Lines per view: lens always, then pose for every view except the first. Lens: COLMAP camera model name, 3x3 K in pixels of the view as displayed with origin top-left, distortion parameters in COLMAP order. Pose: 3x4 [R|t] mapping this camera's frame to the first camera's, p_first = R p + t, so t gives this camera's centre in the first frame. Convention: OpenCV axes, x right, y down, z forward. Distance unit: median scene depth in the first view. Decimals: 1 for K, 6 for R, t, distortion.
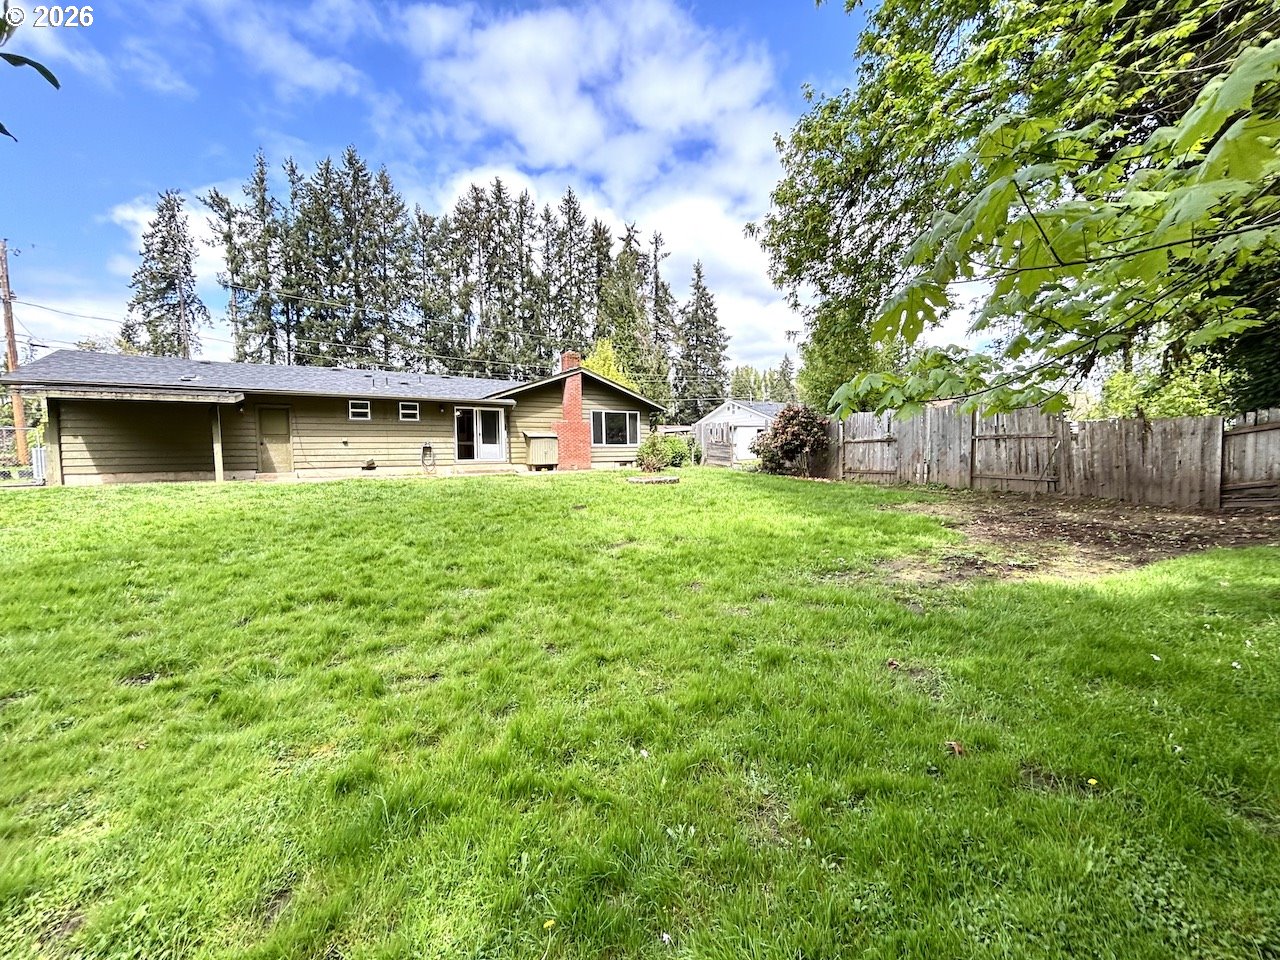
lens RADIAL K [[524.6, 0, 639.2], [0, 524.6, 480.1], [0, 0, 1]] dist [0.002765, -0.002167]
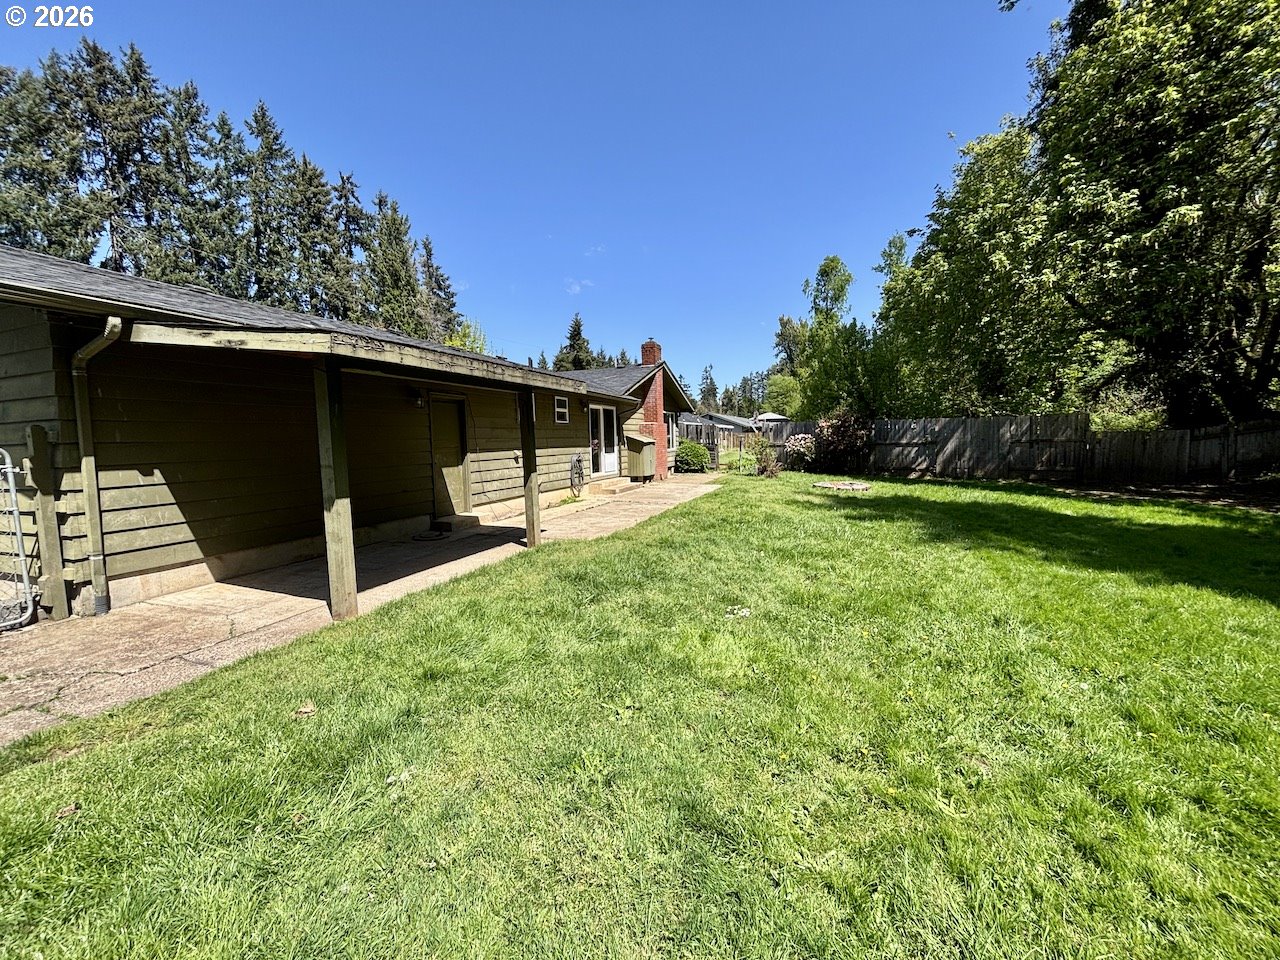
lens RADIAL K [[524.6, 0, 636.9], [0, 524.6, 476.5], [0, 0, 1]] dist [0.002765, -0.002167]
pose [[0.804593, -0.052663, 0.591487, -0.772197], [0.049603, 0.998539, 0.021431, -0.051994], [-0.591751, 0.012096, 0.806030, 0.372324]]
